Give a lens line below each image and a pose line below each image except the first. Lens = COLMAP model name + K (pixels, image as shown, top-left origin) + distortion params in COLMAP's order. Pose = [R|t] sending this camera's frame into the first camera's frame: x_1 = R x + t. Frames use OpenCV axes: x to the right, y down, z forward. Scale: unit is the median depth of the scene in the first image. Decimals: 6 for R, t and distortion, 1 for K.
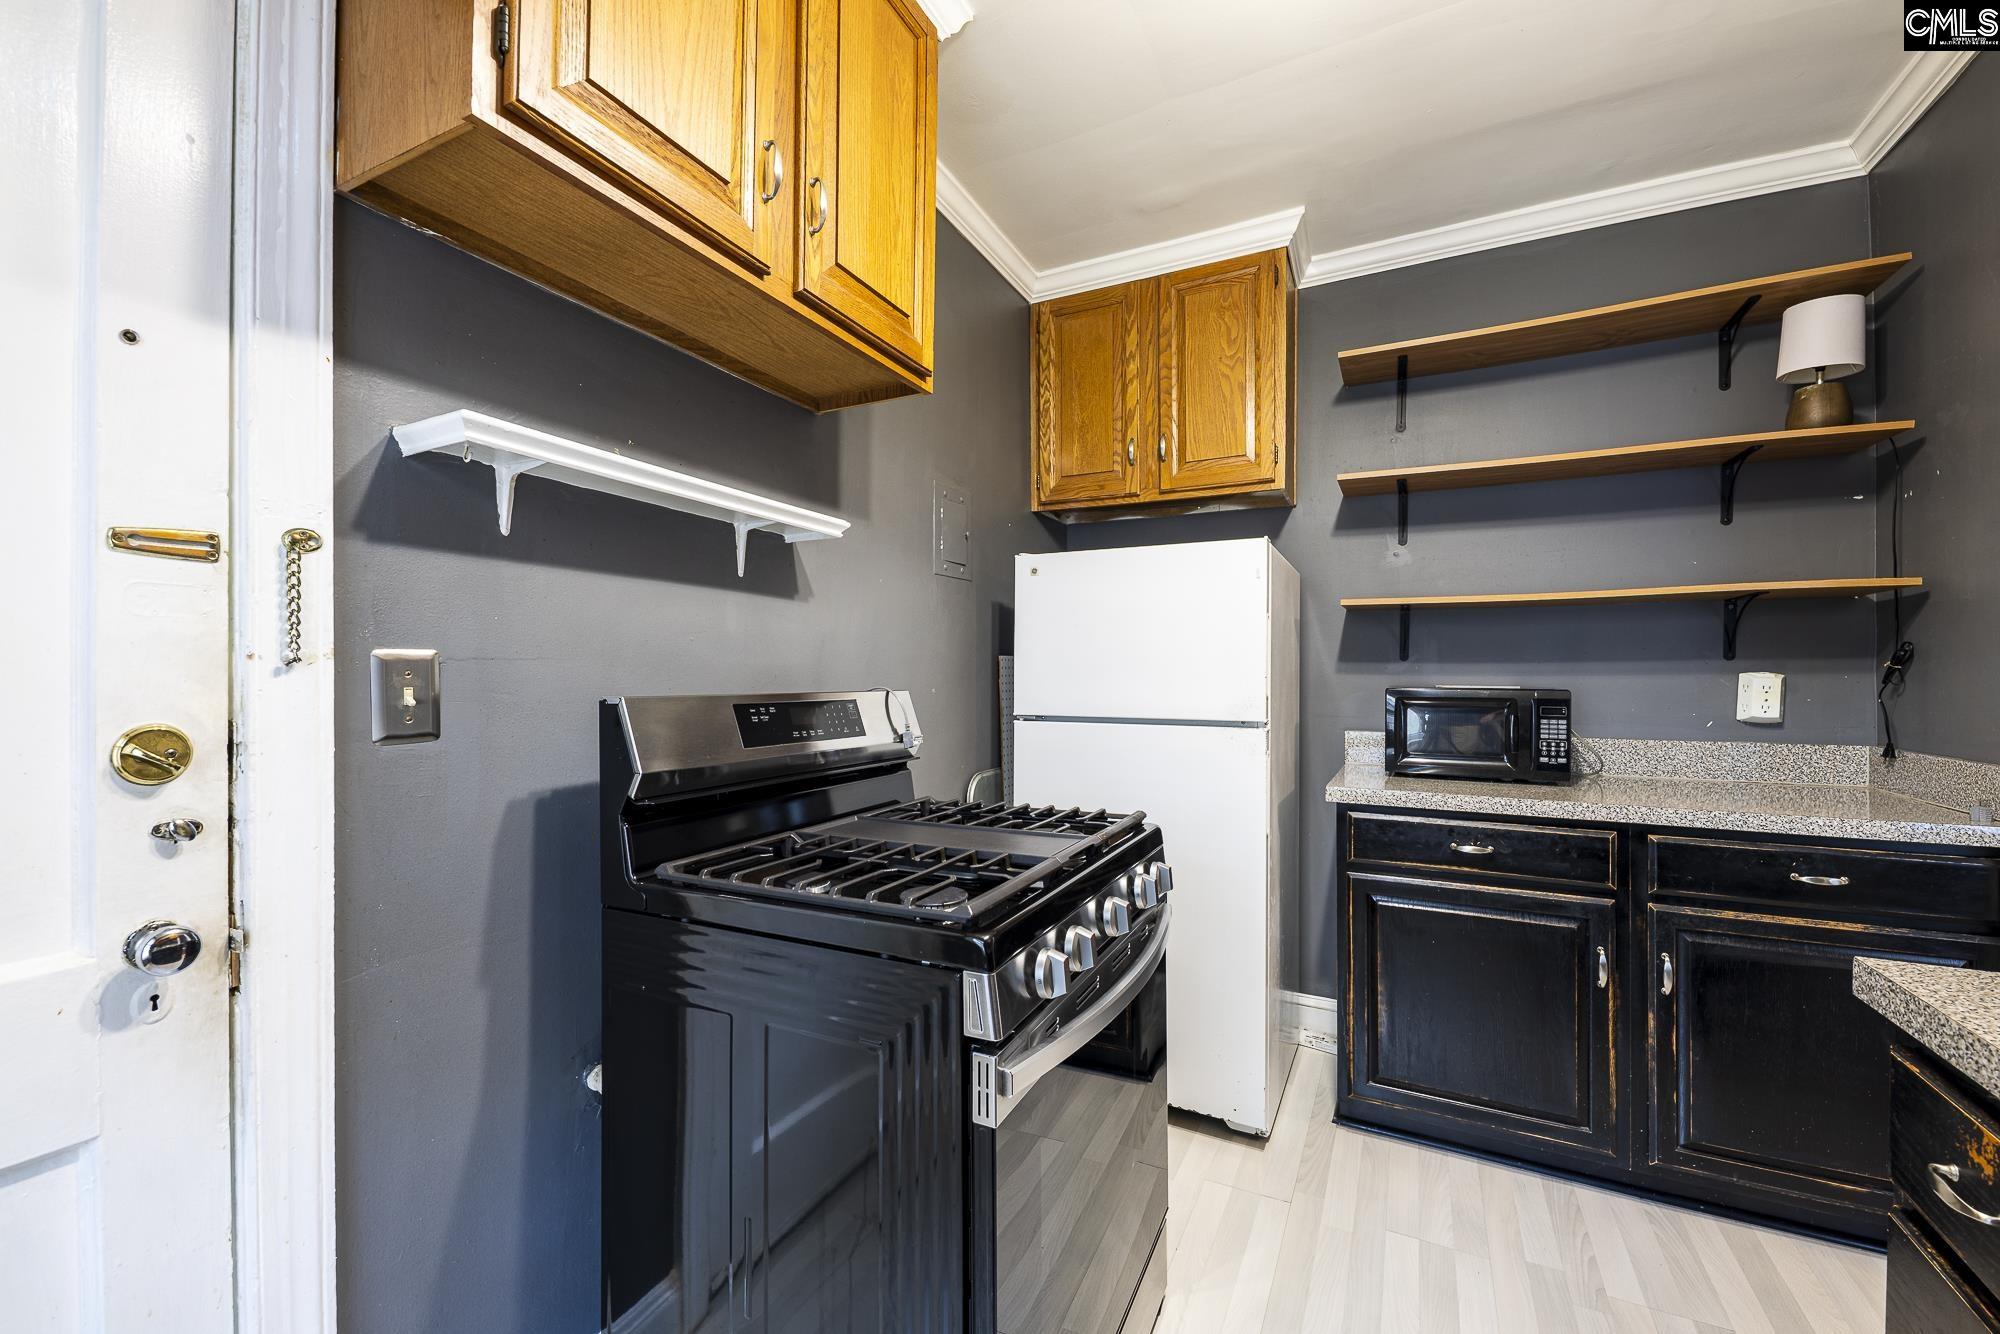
lens RADIAL K [[817.1, 0, 998.1], [0, 817.1, 683.9], [0, 0, 1]] dist [0.000430, -0.000068]
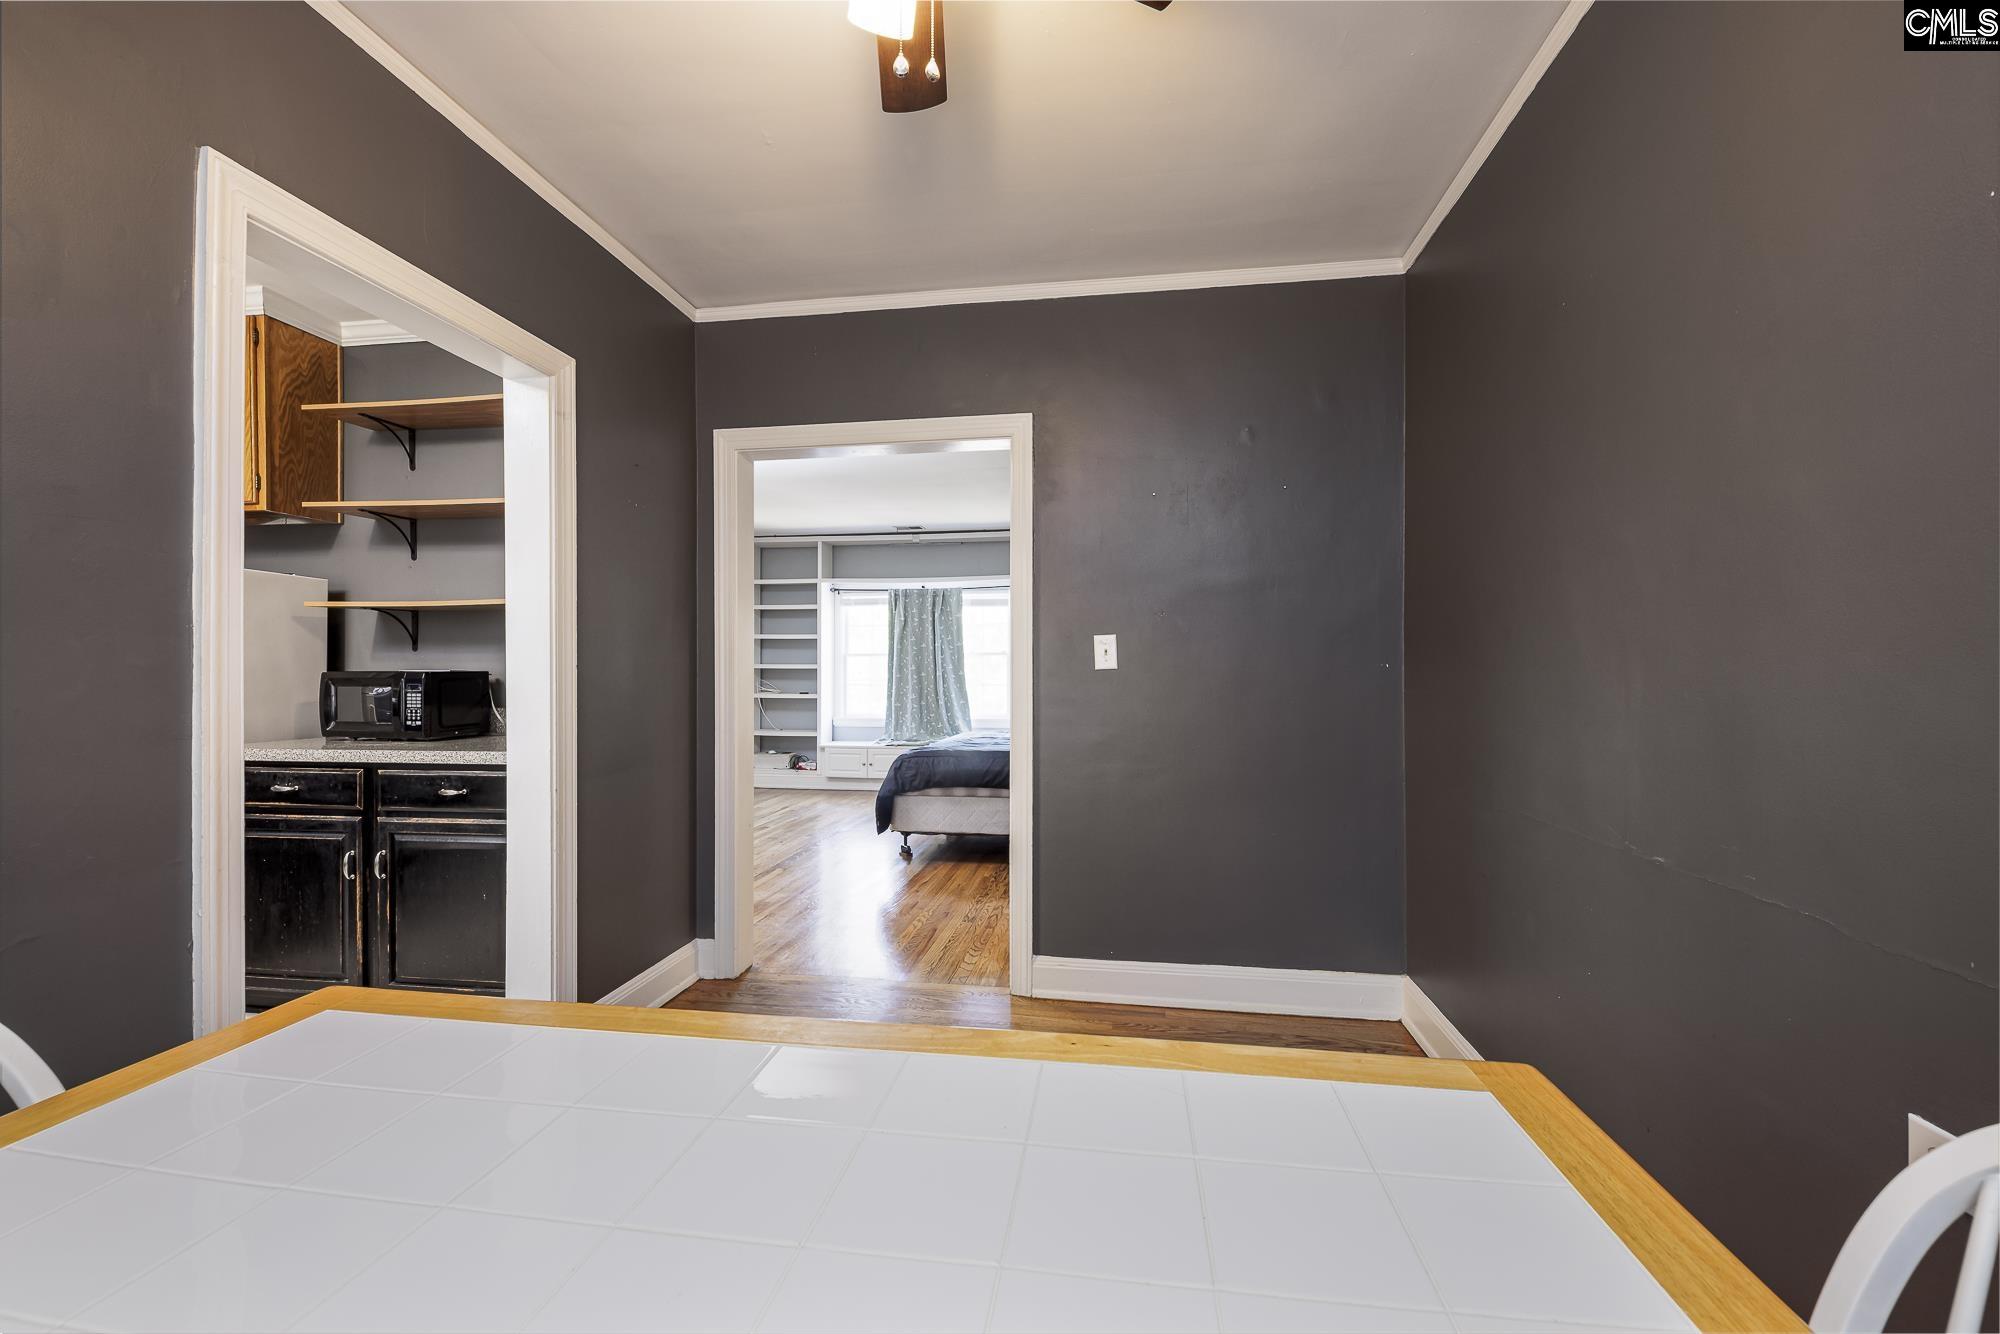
lens RADIAL K [[802.0, 0, 1005.0], [0, 802.0, 672.5], [0, 0, 1]] dist [0.001971, 0.000036]
pose [[0.948087, -0.011106, 0.317817, 1.366713], [0.010316, 0.999938, 0.004168, 0.015878], [-0.317844, -0.000673, 0.948143, -0.692589]]
